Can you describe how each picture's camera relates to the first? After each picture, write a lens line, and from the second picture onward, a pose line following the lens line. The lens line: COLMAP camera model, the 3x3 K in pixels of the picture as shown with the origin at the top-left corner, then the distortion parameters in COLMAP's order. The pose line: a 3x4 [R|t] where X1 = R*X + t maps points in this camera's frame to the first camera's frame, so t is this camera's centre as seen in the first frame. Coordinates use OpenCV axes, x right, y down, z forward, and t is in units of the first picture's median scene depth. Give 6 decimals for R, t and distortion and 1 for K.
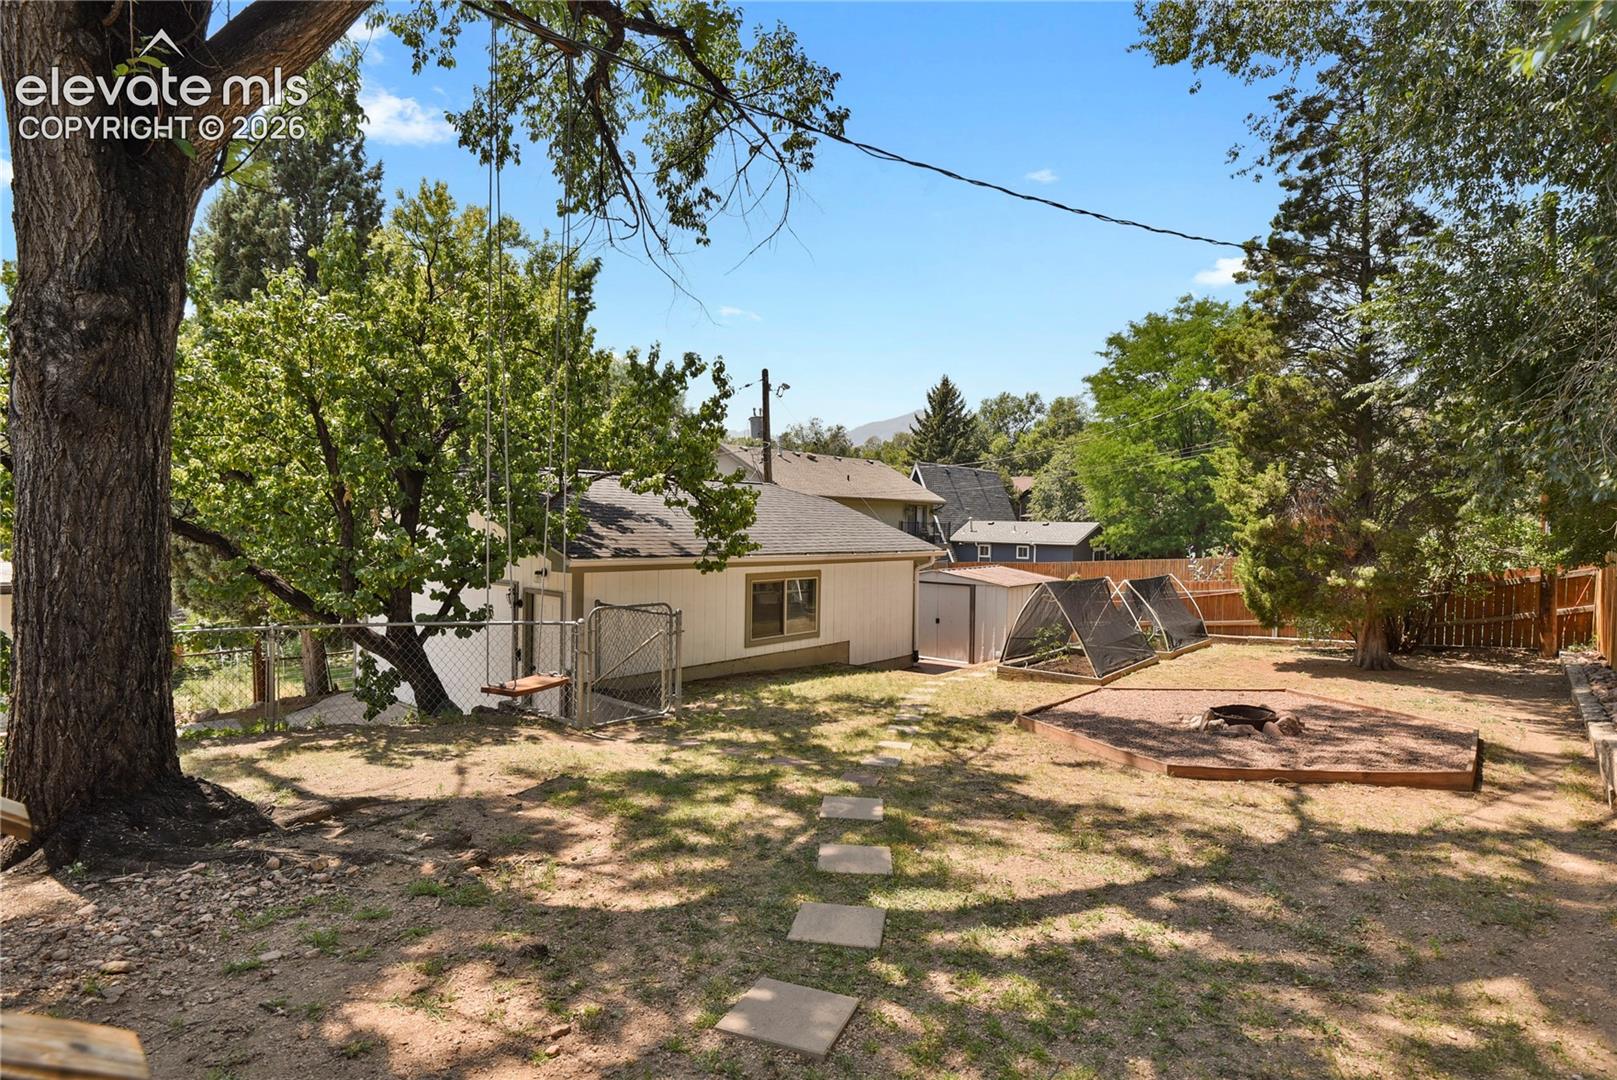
lens RADIAL K [[874.2, 0, 766.8], [0, 874.2, 552.9], [0, 0, 1]] dist [-0.028107, -0.002913]
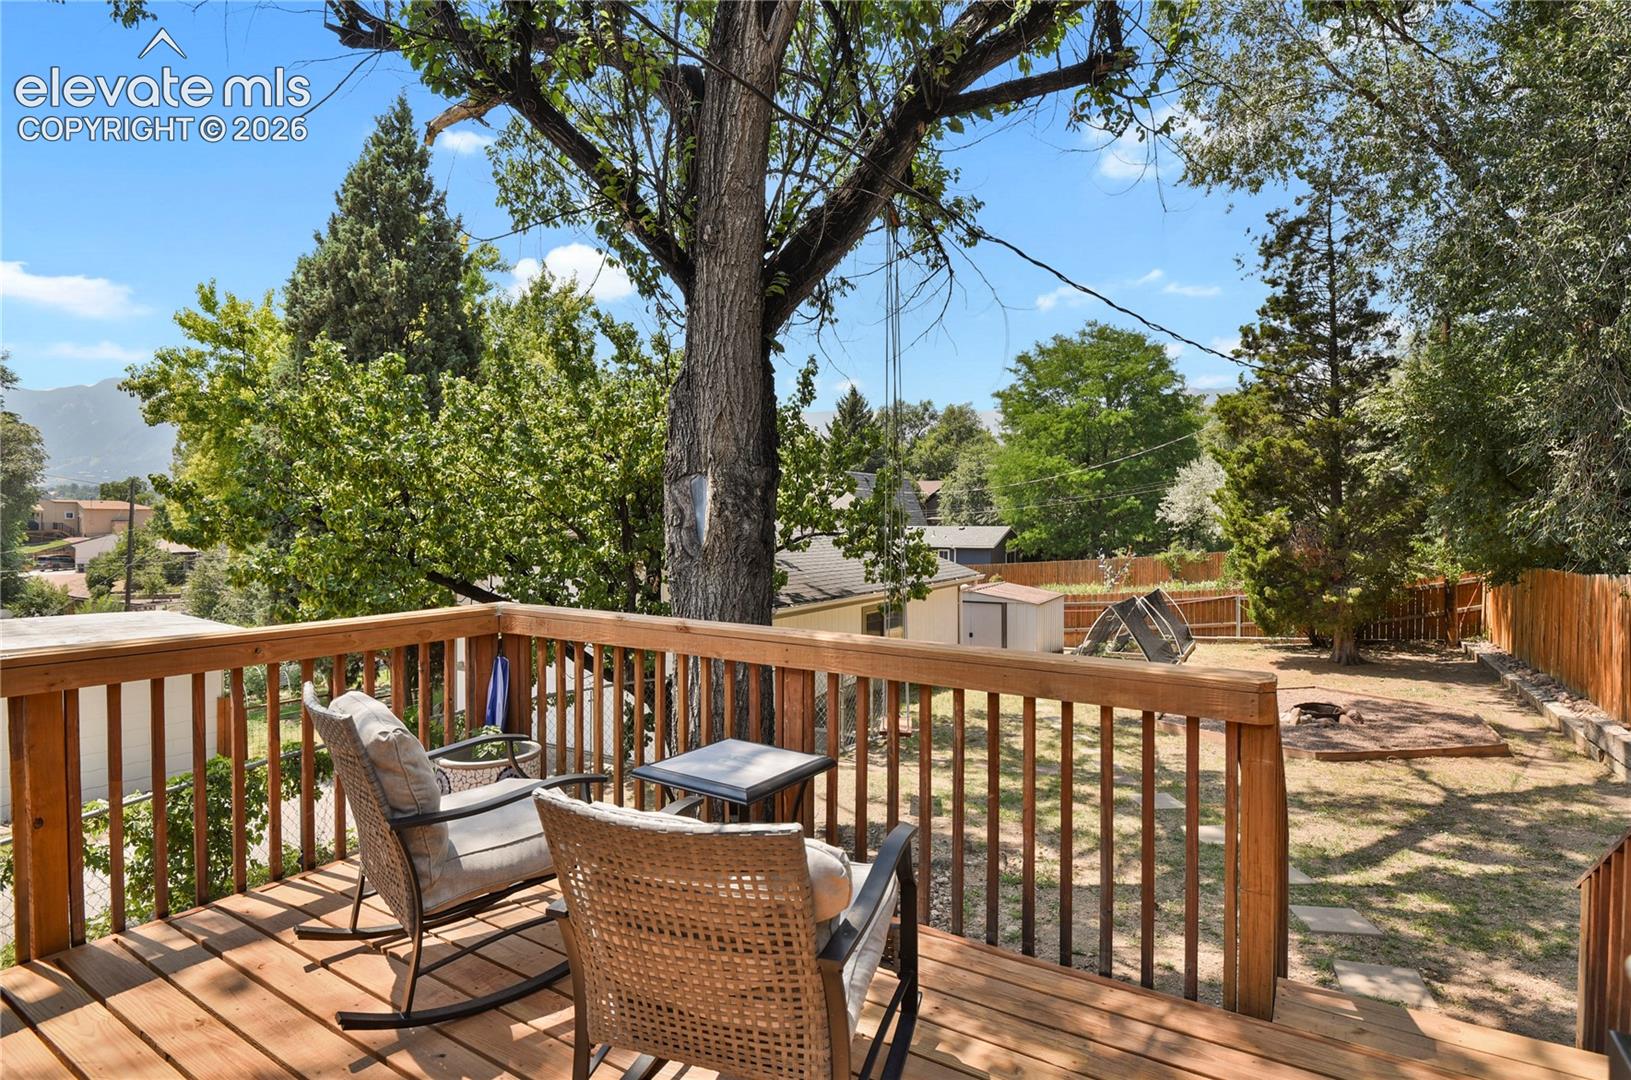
lens RADIAL K [[881.7, 0, 801.2], [0, 881.7, 531.8], [0, 0, 1]] dist [-0.028107, -0.002913]
pose [[0.982089, -0.021296, 0.187212, -0.292289], [0.025264, 0.999503, -0.018833, -0.051480], [-0.186718, 0.023226, 0.982139, -0.108193]]
